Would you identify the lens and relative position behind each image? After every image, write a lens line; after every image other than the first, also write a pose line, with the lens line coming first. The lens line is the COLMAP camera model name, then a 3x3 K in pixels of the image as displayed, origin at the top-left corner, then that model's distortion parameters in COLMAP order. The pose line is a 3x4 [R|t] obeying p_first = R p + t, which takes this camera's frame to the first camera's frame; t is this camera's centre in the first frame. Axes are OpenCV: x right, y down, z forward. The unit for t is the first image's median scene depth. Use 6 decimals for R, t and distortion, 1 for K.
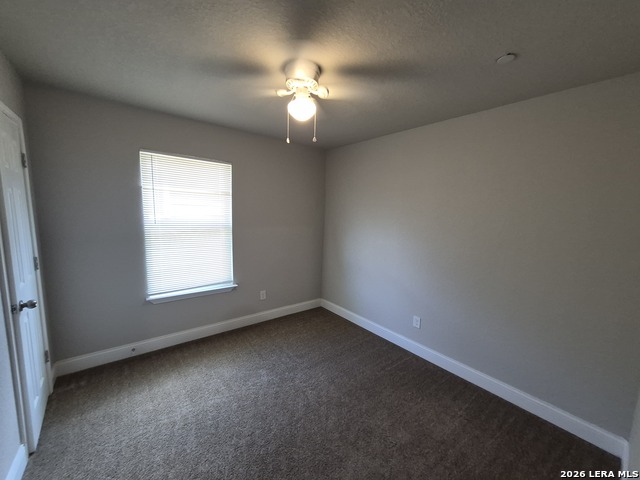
lens RADIAL K [[251.4, 0, 315.6], [0, 251.4, 240.3], [0, 0, 1]] dist [0.001493, 0.001992]
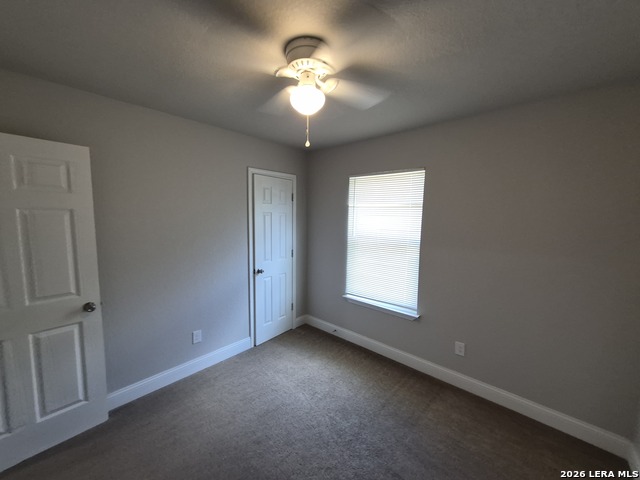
lens RADIAL K [[251.4, 0, 321.5], [0, 251.4, 242.2], [0, 0, 1]] dist [0.001493, 0.001992]
pose [[0.165212, 0.070516, -0.983734, 0.503158], [-0.121484, 0.991300, 0.050656, -0.075881], [0.978748, 0.111139, 0.172341, 0.636508]]
